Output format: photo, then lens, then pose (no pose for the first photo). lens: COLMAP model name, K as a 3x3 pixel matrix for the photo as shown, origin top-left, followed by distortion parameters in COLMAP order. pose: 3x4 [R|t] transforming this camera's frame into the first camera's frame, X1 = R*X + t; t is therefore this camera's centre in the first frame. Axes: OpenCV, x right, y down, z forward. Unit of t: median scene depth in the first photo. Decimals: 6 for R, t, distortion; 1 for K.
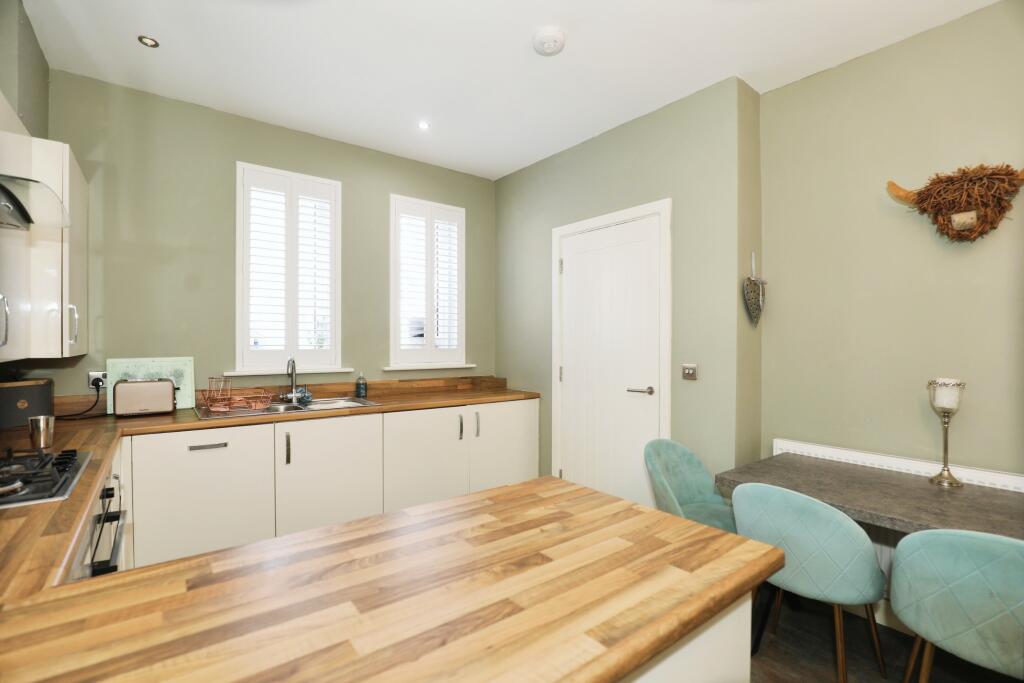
lens RADIAL K [[471.6, 0, 509.3], [0, 471.6, 341.4], [0, 0, 1]] dist [-0.025662, 0.000419]
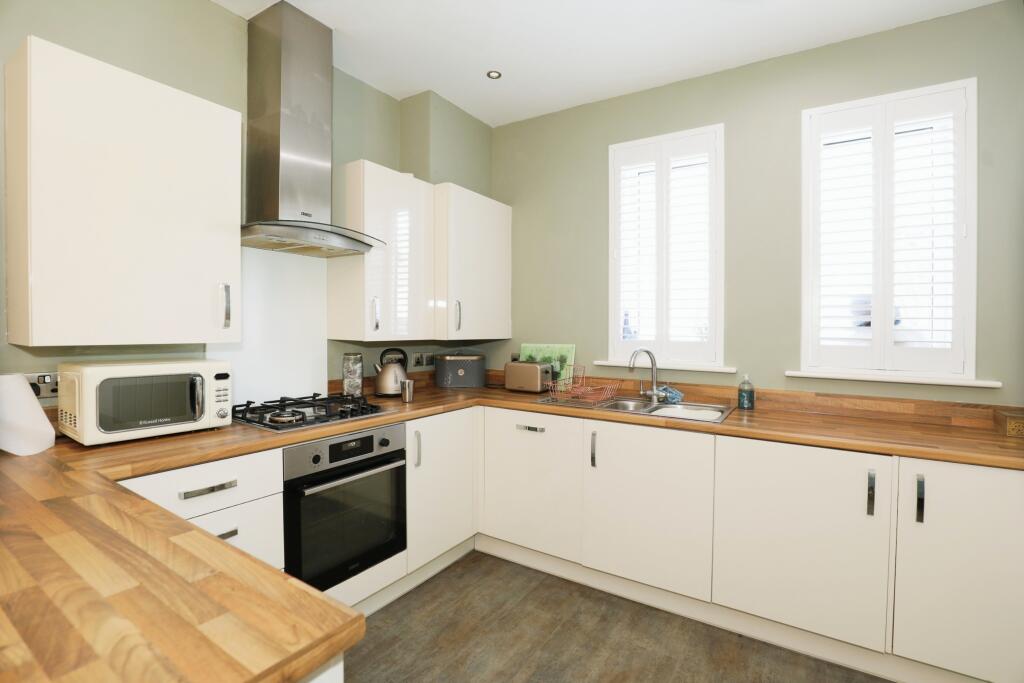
lens RADIAL K [[471.6, 0, 514.1], [0, 471.6, 332.1], [0, 0, 1]] dist [-0.025662, 0.000419]
pose [[0.348682, 0.008873, -0.937199, 0.248267], [-0.015689, 0.999870, 0.003629, 0.003452], [0.937110, 0.013438, 0.348776, 0.433273]]
